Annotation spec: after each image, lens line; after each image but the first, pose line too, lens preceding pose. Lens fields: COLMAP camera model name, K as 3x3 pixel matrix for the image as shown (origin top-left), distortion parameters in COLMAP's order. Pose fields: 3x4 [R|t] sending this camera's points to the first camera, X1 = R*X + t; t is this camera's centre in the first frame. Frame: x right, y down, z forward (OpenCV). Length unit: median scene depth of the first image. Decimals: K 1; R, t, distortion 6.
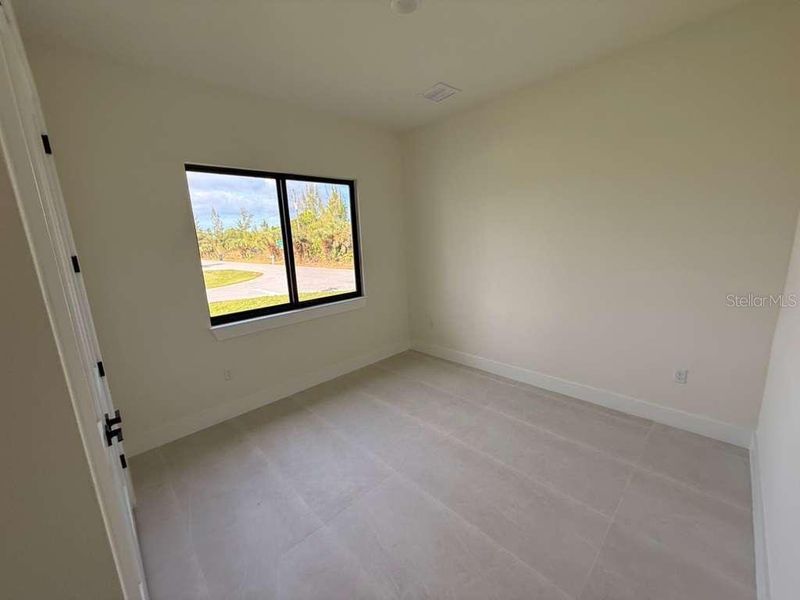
lens RADIAL K [[315.9, 0, 400.0], [0, 315.9, 300.0], [0, 0, 1]] dist [-0.000598, -0.000090]
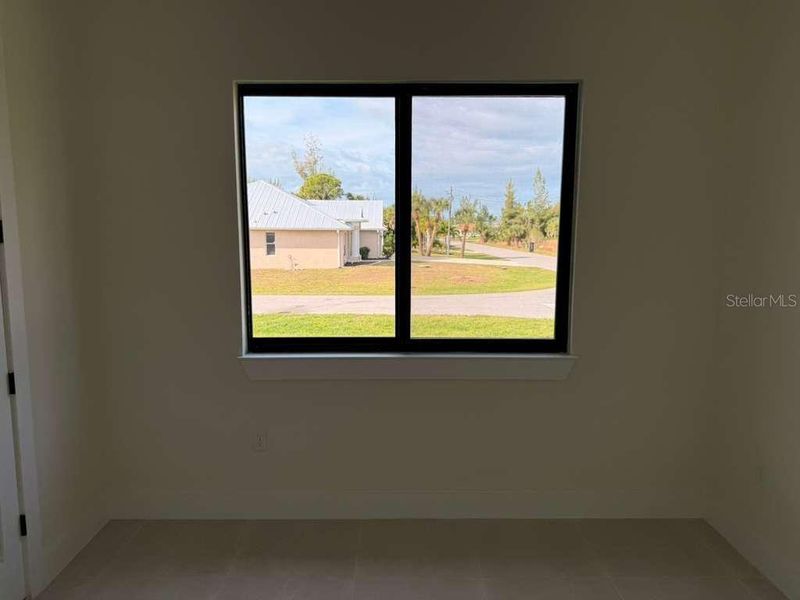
lens RADIAL K [[562.3, 0, 400.0], [0, 562.3, 300.0], [0, 0, 1]] dist [0.095938, -0.109259]
pose [[0.725257, 0.132822, -0.675545, 0.247311], [-0.168554, 0.985609, 0.012828, -0.060316], [0.667527, 0.104562, 0.737207, 0.309079]]
